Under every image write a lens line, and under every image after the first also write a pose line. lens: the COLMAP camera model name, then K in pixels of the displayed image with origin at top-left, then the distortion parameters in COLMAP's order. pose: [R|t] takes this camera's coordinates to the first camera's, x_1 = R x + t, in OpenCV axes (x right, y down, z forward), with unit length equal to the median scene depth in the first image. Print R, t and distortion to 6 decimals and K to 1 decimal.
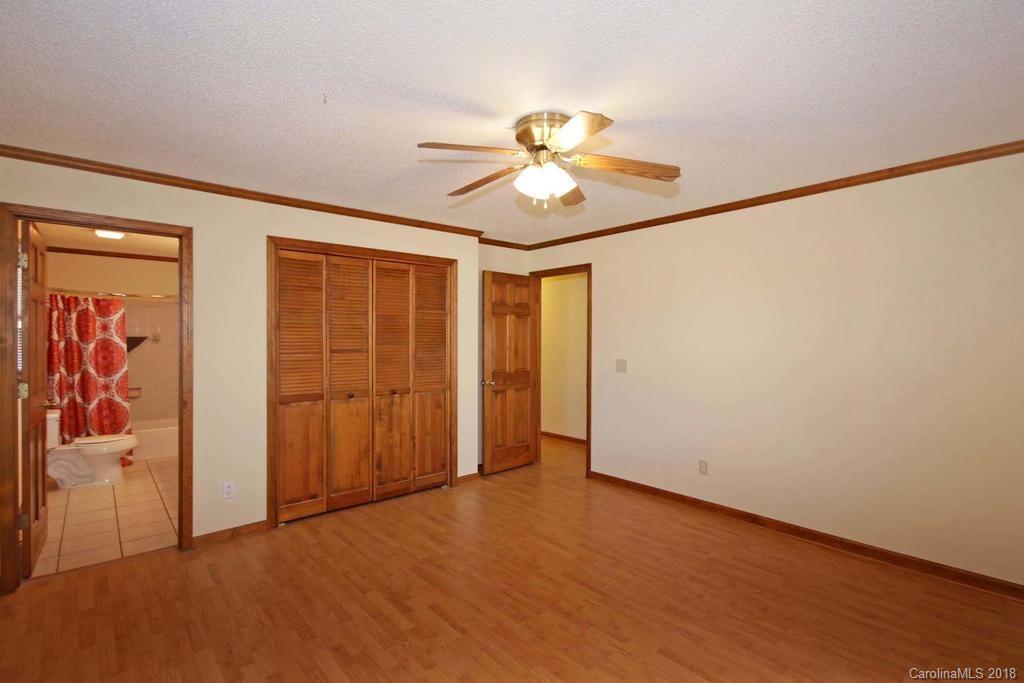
lens RADIAL K [[492.0, 0, 512.0], [0, 492.0, 341.5], [0, 0, 1]] dist [0.001256, -0.013123]
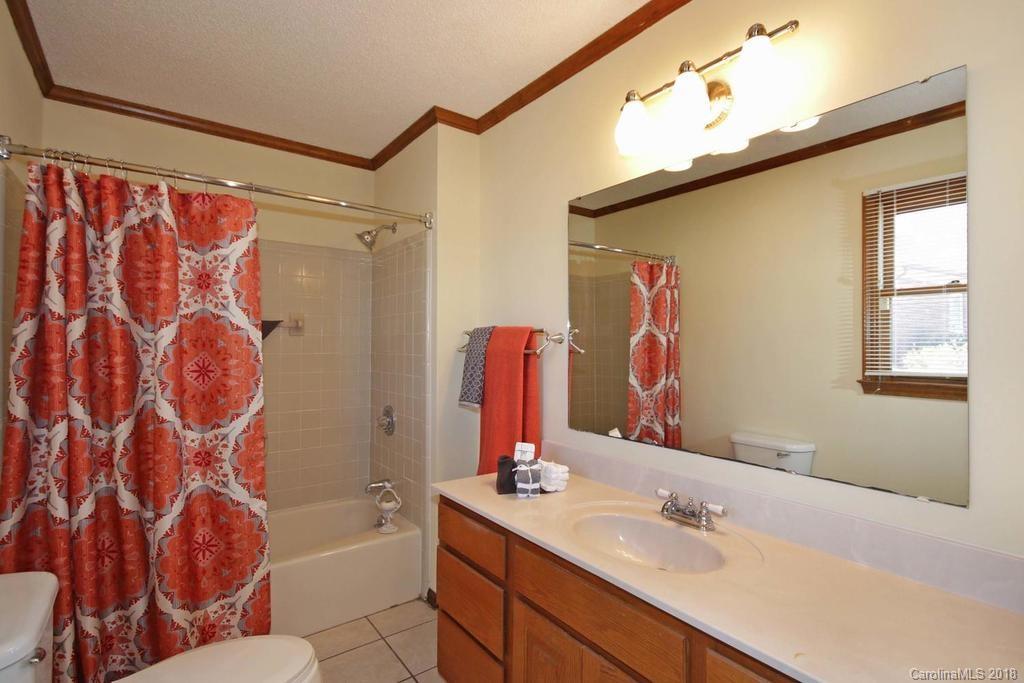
lens RADIAL K [[492.0, 0, 512.0], [0, 492.0, 341.5], [0, 0, 1]] dist [0.001256, -0.013123]
pose [[0.997660, 0.005516, -0.068150, -0.615988], [-0.005936, 0.999965, -0.005972, 0.014301], [0.068115, 0.006363, 0.997657, 0.699135]]
